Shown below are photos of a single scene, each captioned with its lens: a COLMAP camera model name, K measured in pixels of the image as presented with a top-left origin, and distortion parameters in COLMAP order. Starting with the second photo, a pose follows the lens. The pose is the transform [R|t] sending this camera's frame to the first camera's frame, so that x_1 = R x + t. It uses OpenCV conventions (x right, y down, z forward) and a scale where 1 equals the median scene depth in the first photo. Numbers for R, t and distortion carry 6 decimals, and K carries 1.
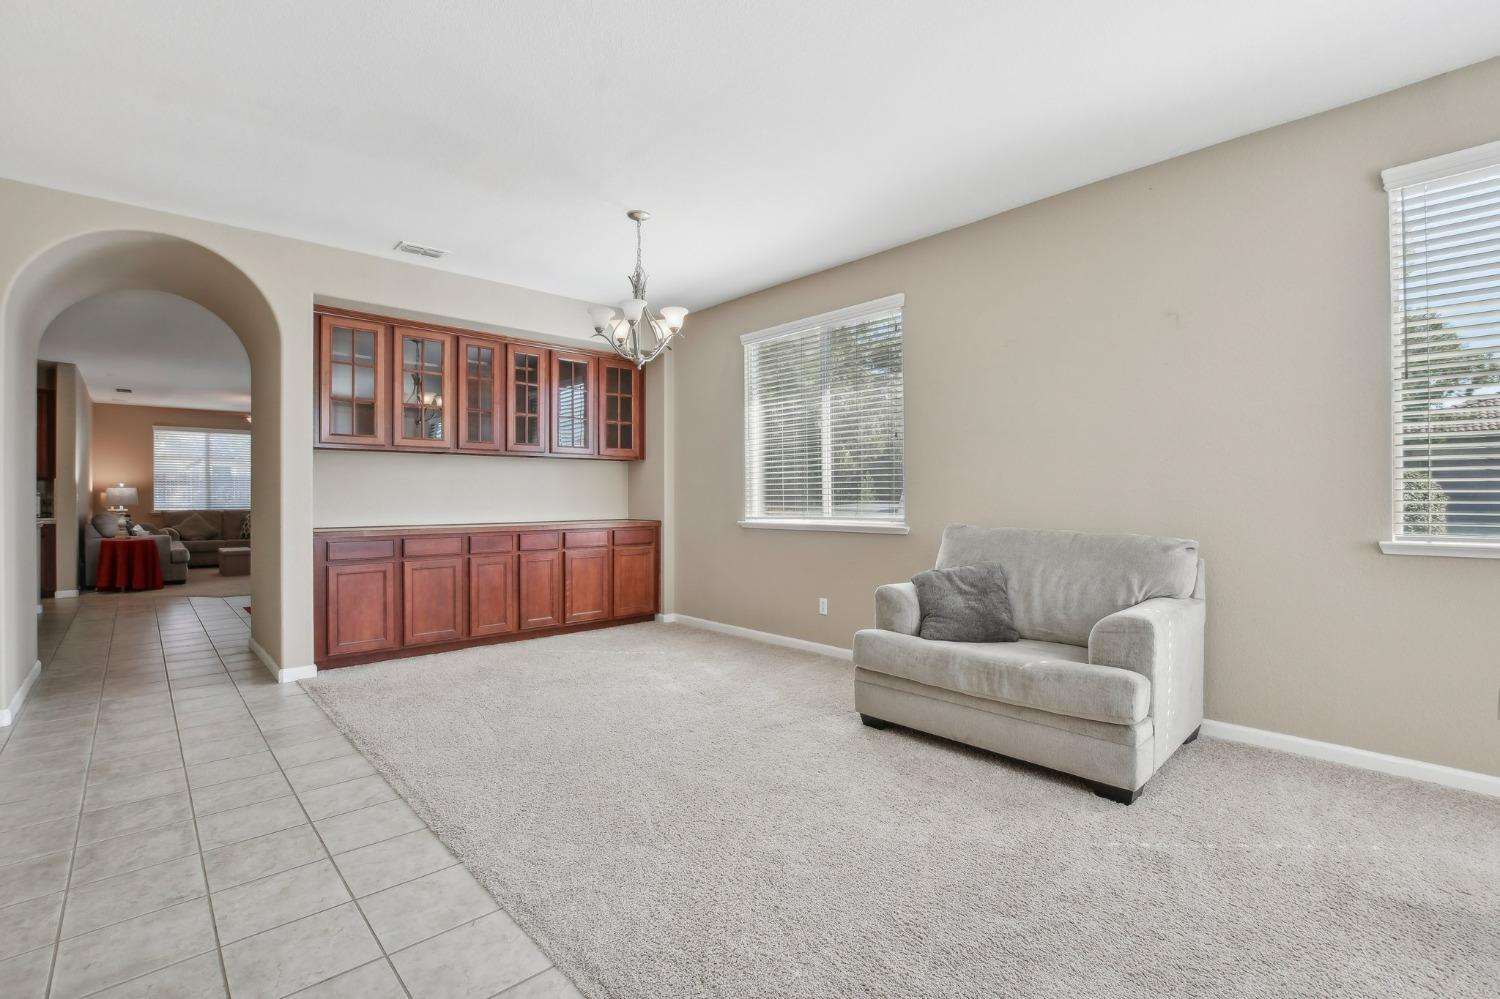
lens RADIAL K [[689.5, 0, 749.5], [0, 689.5, 491.4], [0, 0, 1]] dist [-0.004086, -0.000006]
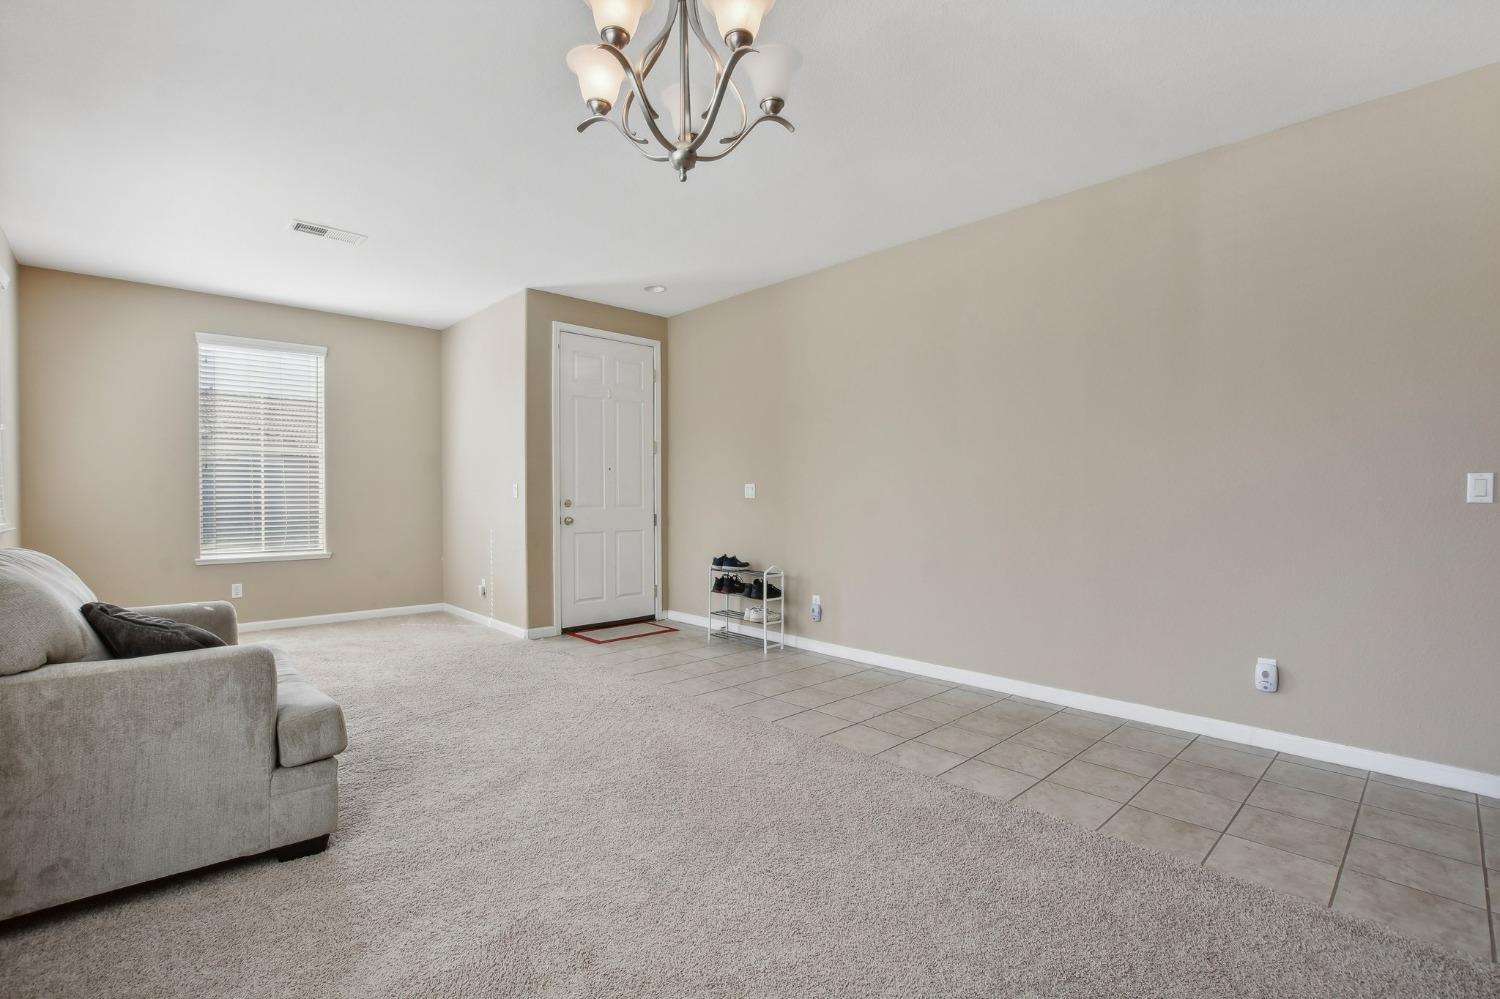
lens RADIAL K [[689.5, 0, 749.6], [0, 689.5, 497.9], [0, 0, 1]] dist [-0.004086, -0.000006]
pose [[-0.999989, 0.000688, -0.004682, -0.343268], [0.000646, 0.999960, 0.008930, 0.017079], [0.004687, 0.008927, -0.999949, 2.350834]]
